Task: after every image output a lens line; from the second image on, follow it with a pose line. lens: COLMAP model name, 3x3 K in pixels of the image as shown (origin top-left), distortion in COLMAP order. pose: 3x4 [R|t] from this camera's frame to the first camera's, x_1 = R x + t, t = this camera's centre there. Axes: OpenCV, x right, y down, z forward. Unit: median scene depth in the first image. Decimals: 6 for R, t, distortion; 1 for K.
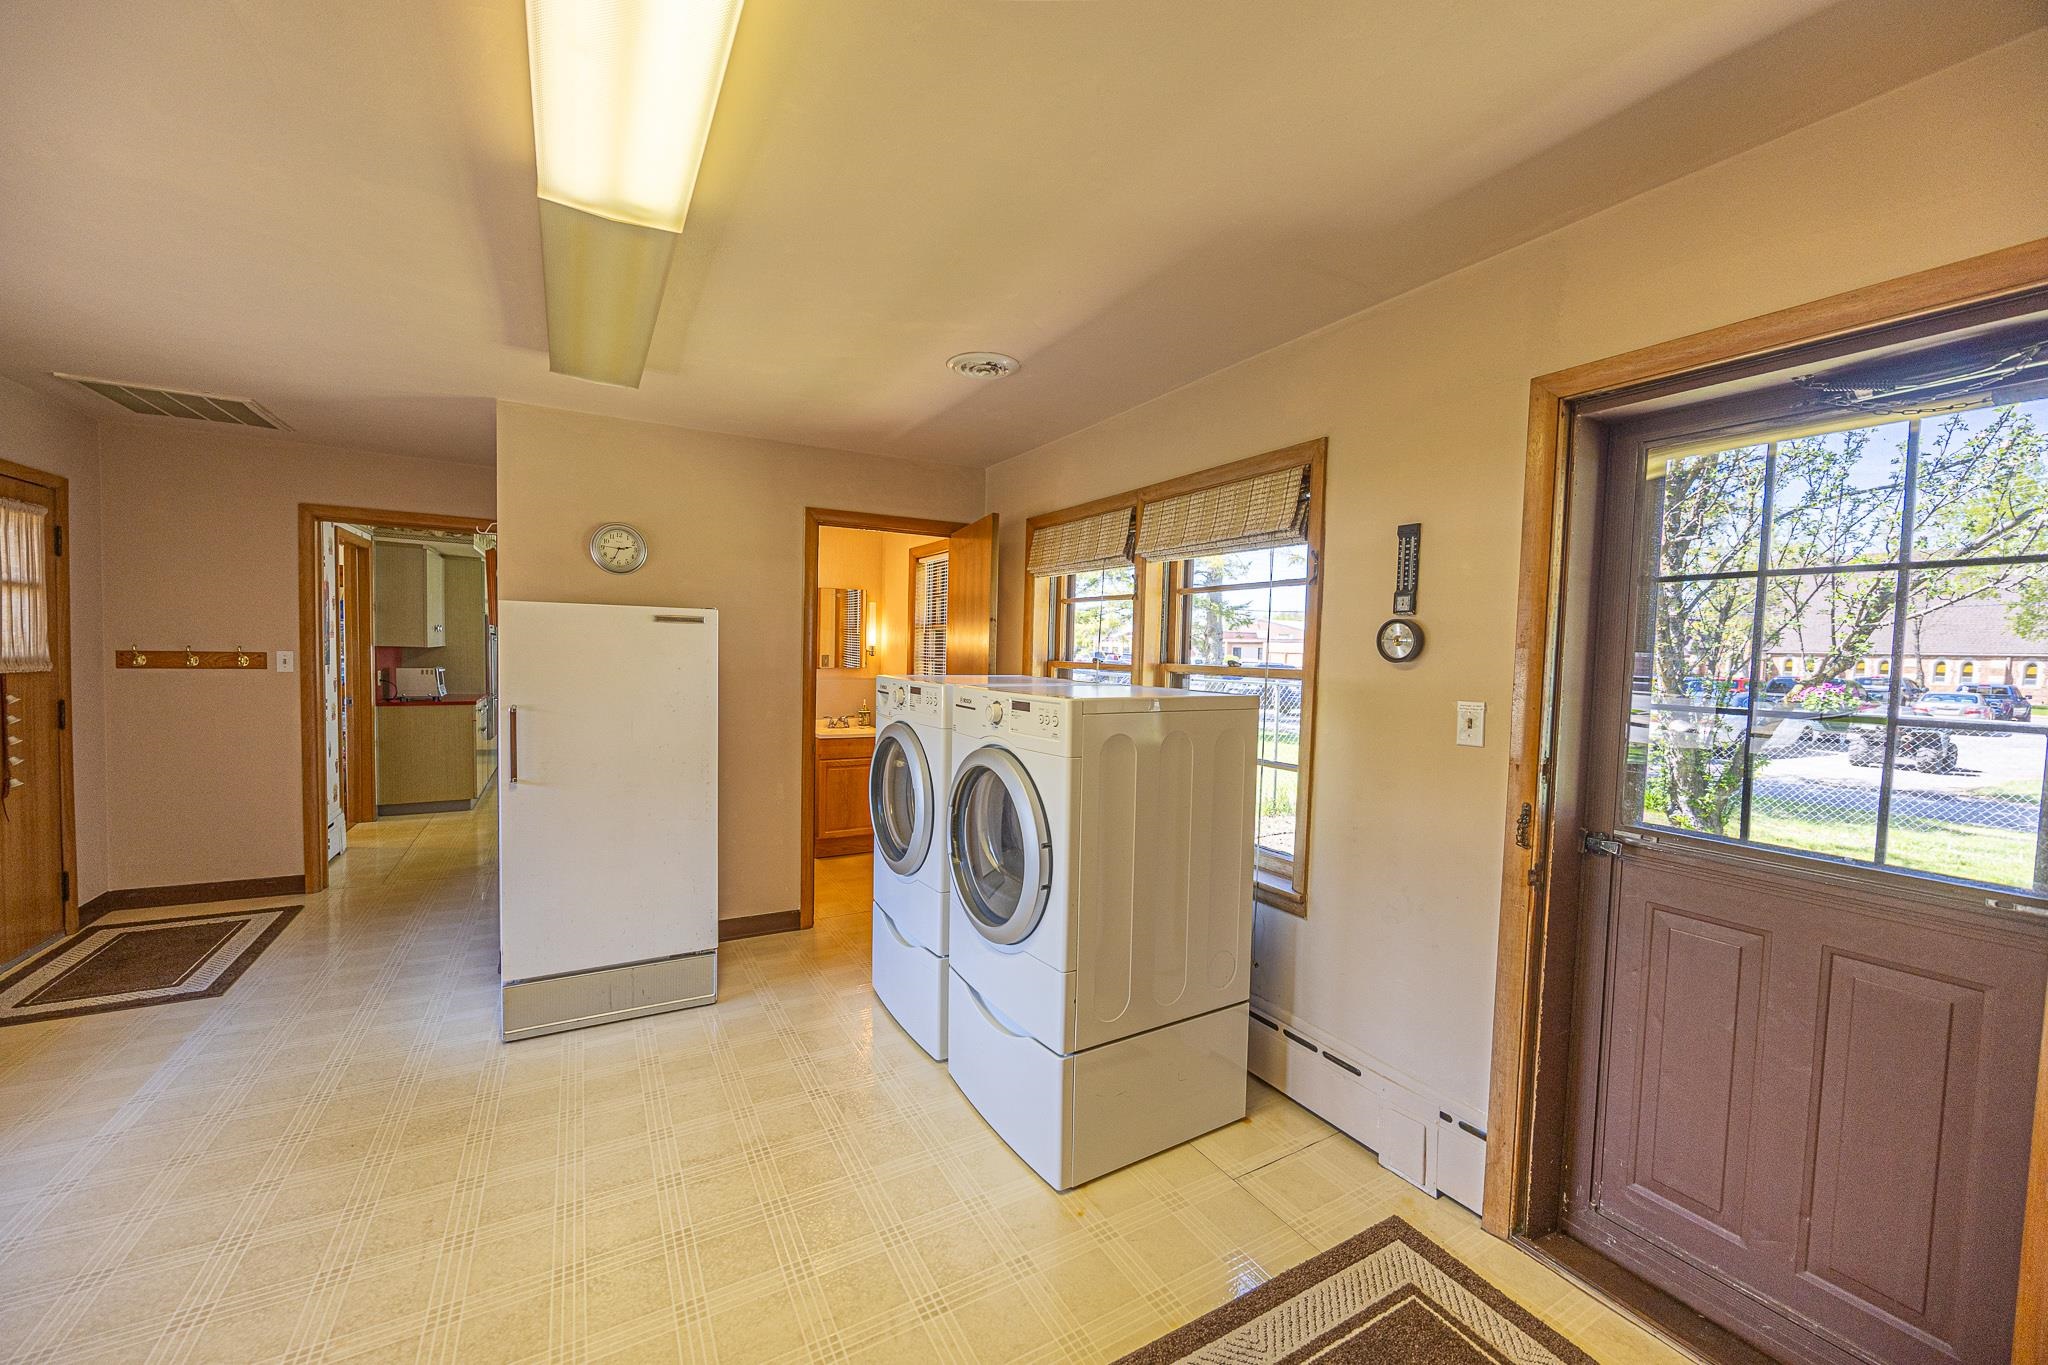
lens RADIAL K [[781.8, 0, 1023.4], [0, 781.8, 686.7], [0, 0, 1]] dist [-0.002848, -0.000387]
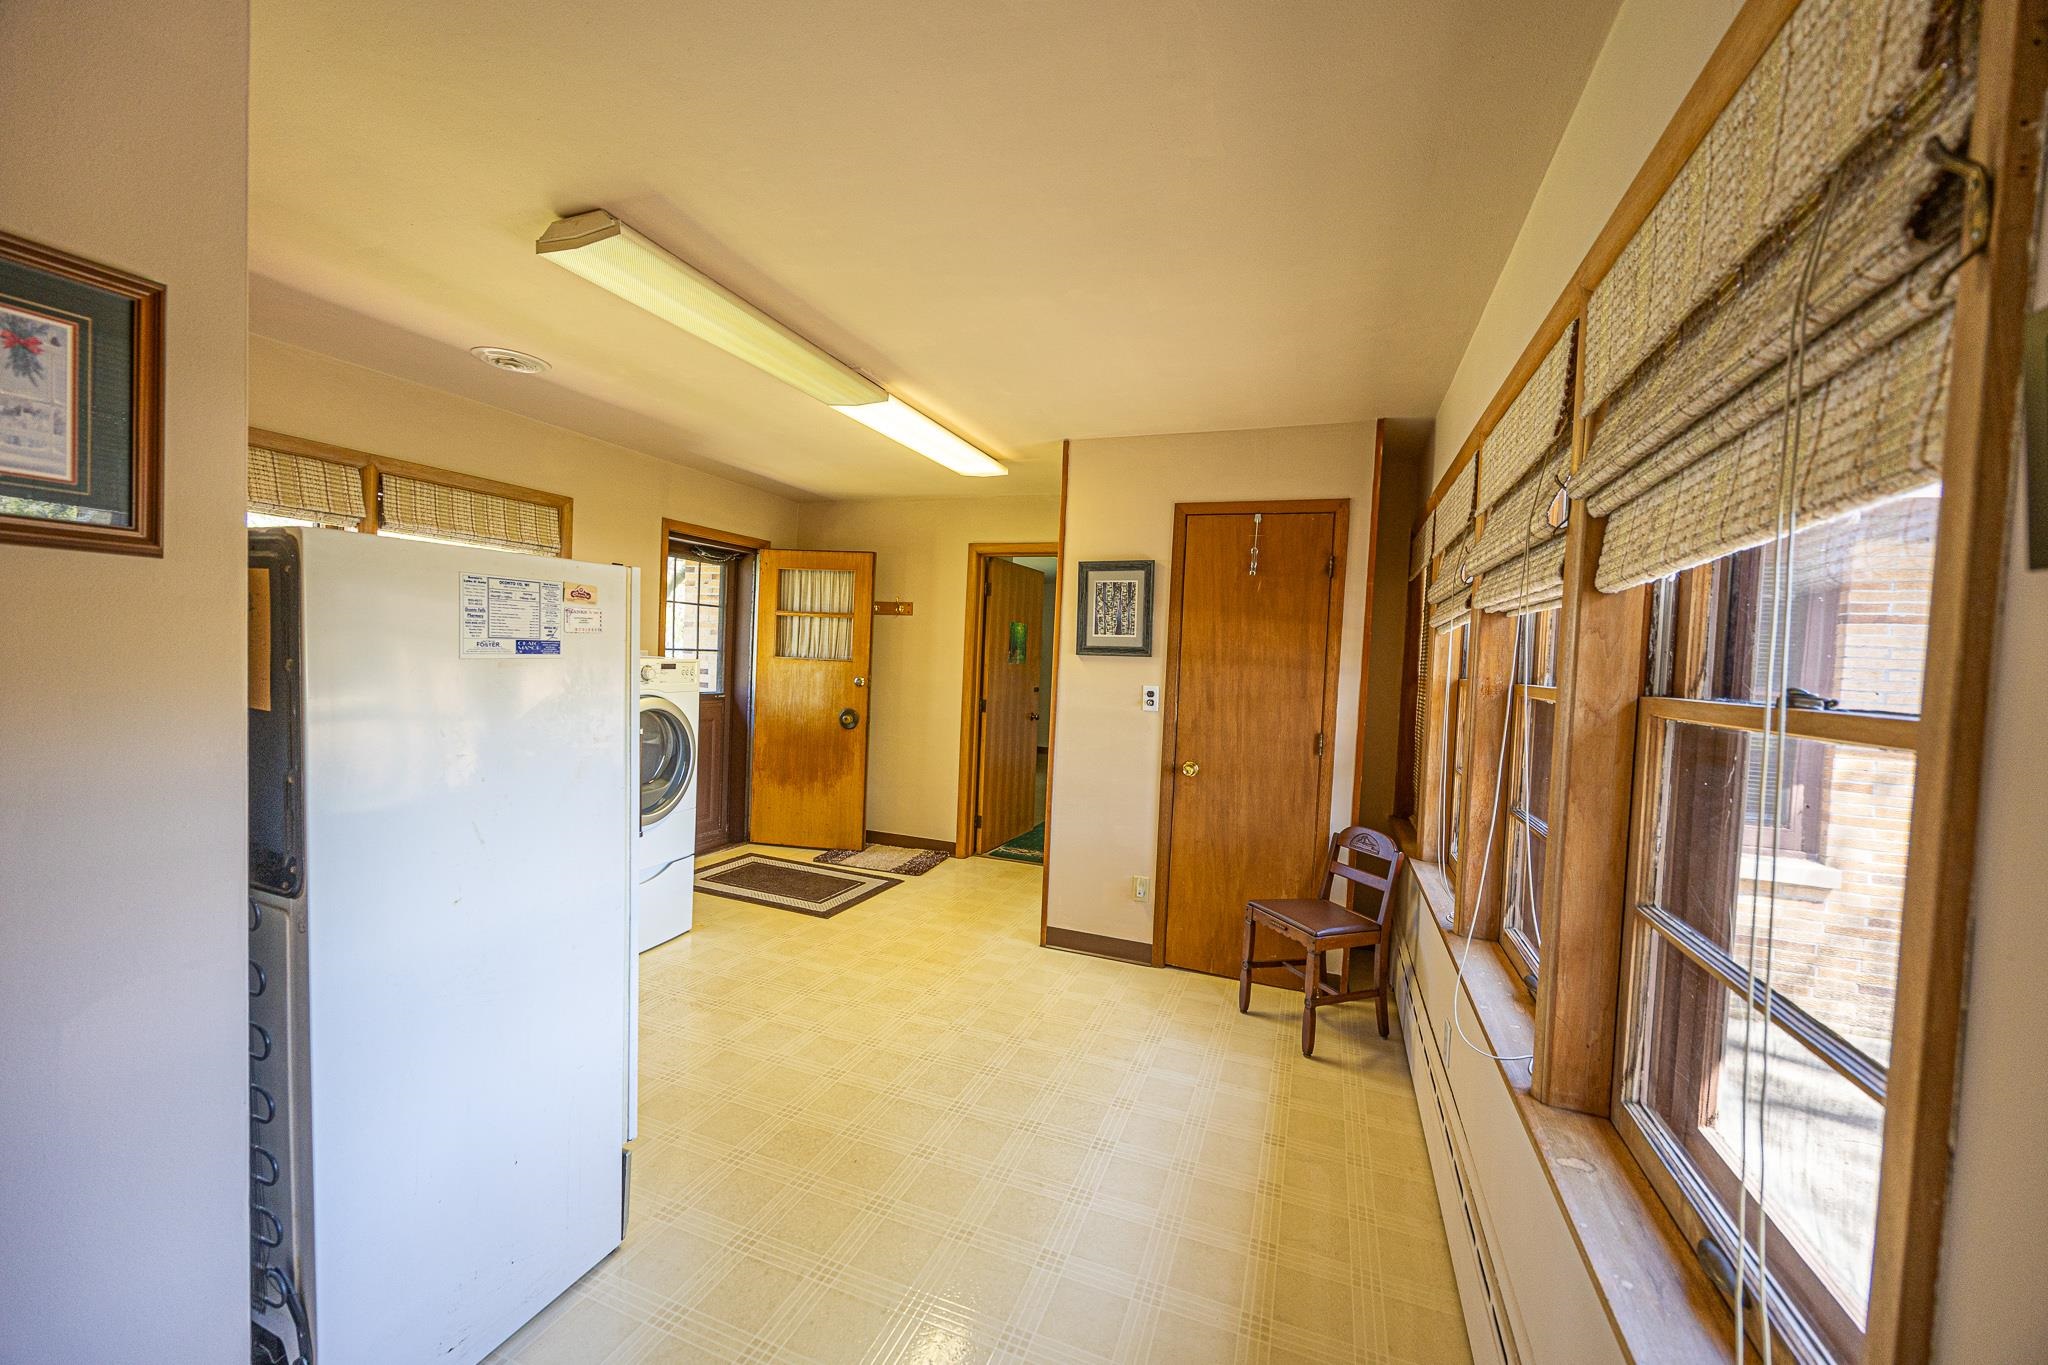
lens RADIAL K [[781.8, 0, 1027.9], [0, 781.8, 677.8], [0, 0, 1]] dist [-0.002848, -0.000387]
pose [[-0.635221, -0.076283, 0.768554, -1.573855], [-0.025394, 0.996635, 0.077933, -0.088640], [-0.771913, 0.029988, -0.635021, 1.327529]]
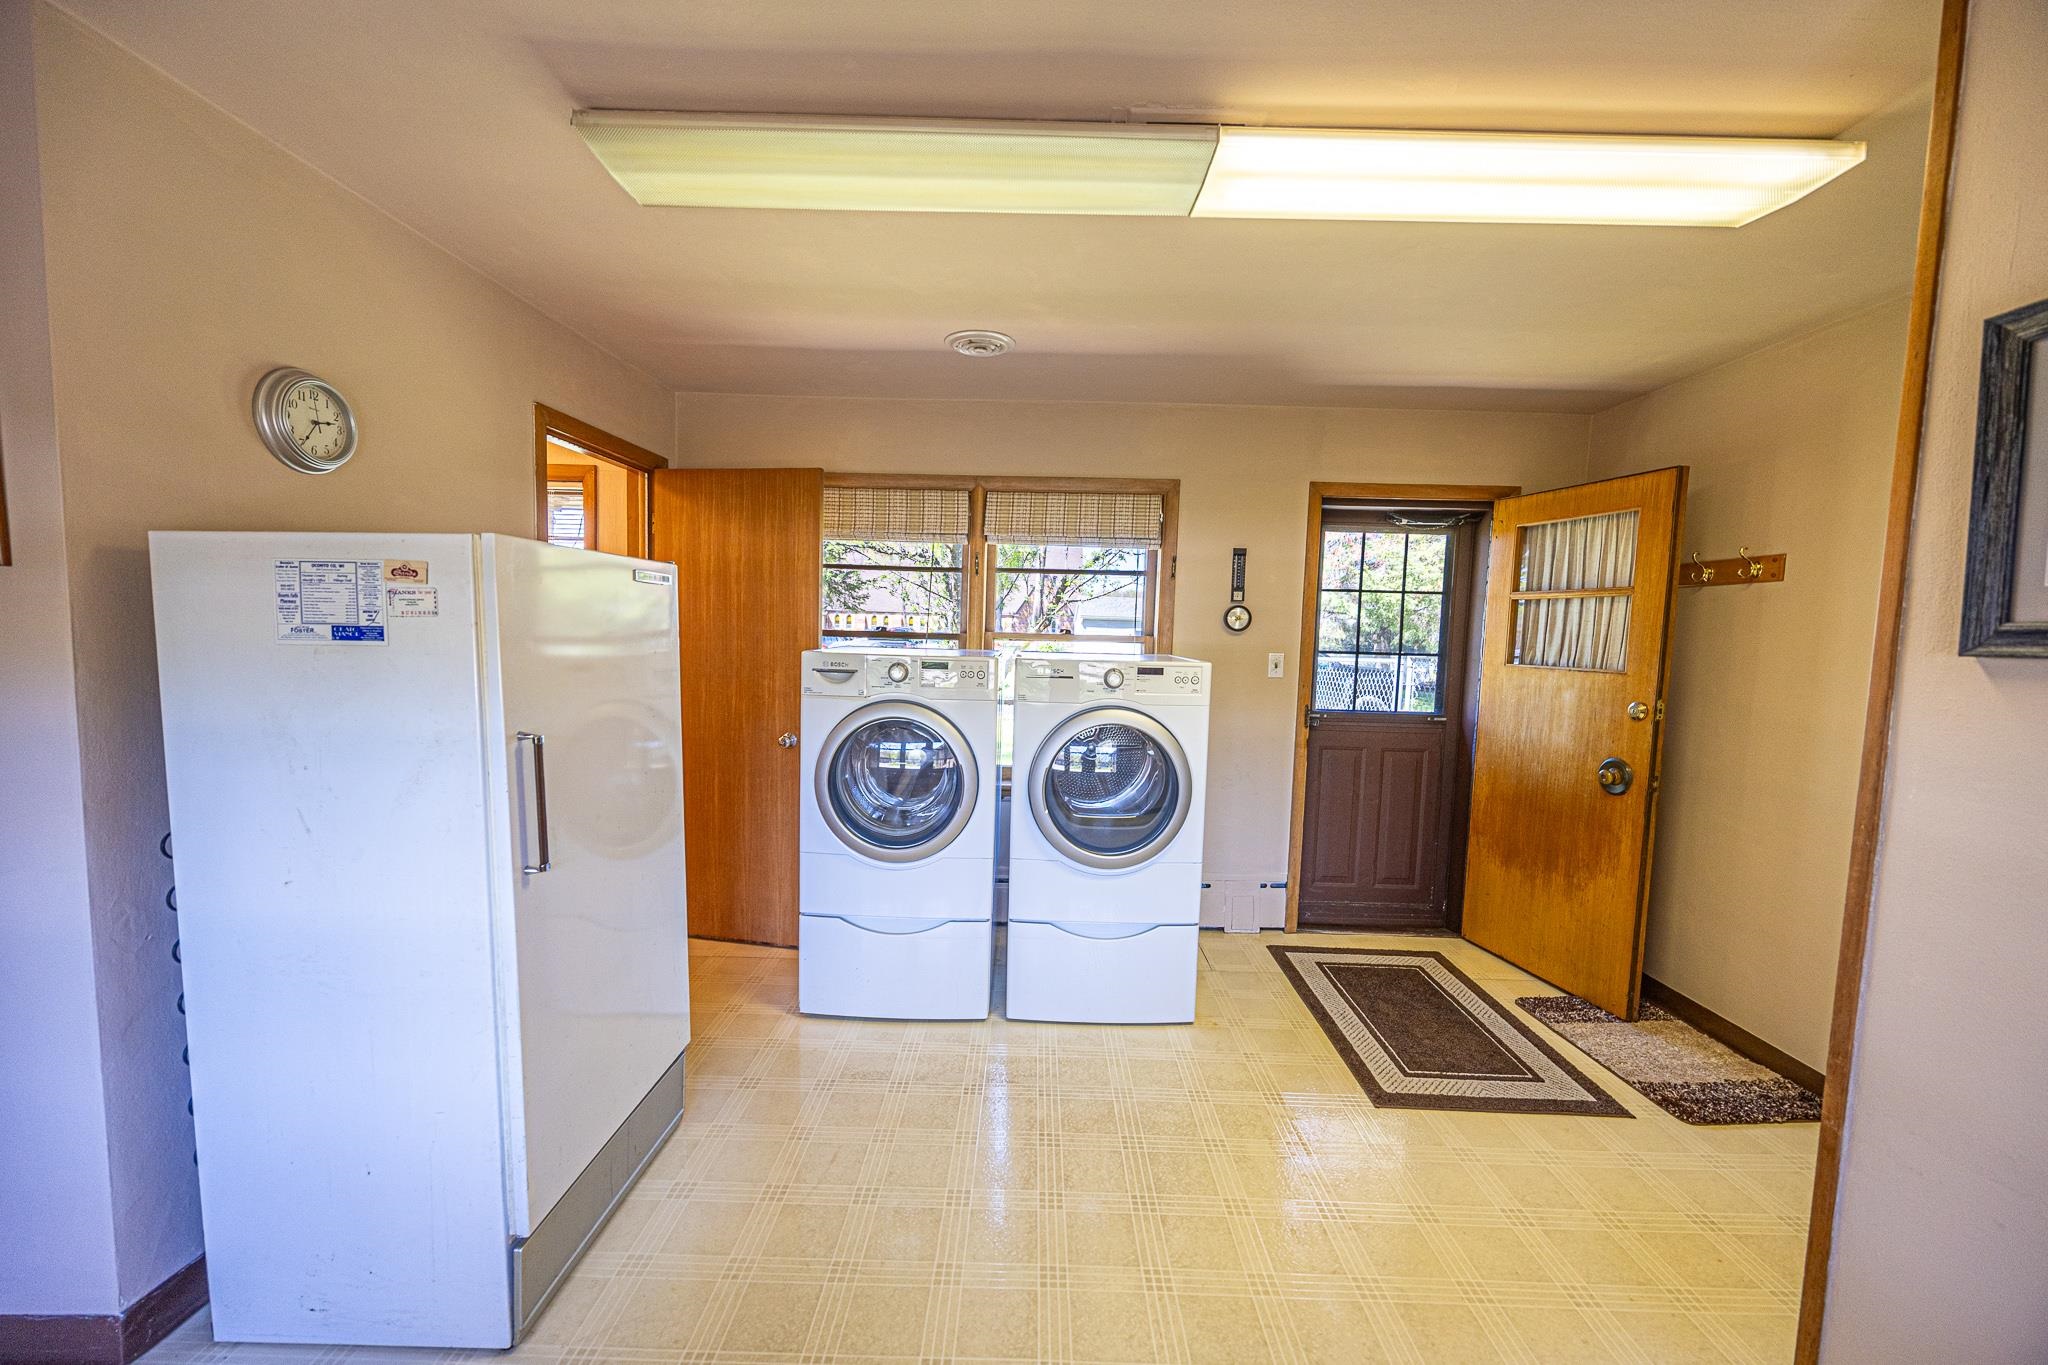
lens RADIAL K [[781.8, 0, 1031.0], [0, 781.8, 686.6], [0, 0, 1]] dist [-0.002848, -0.000387]
pose [[0.503859, -0.076282, 0.860411, -1.070235], [0.026032, 0.996981, 0.073146, -0.042715], [-0.863394, -0.014458, 0.504323, 0.487687]]
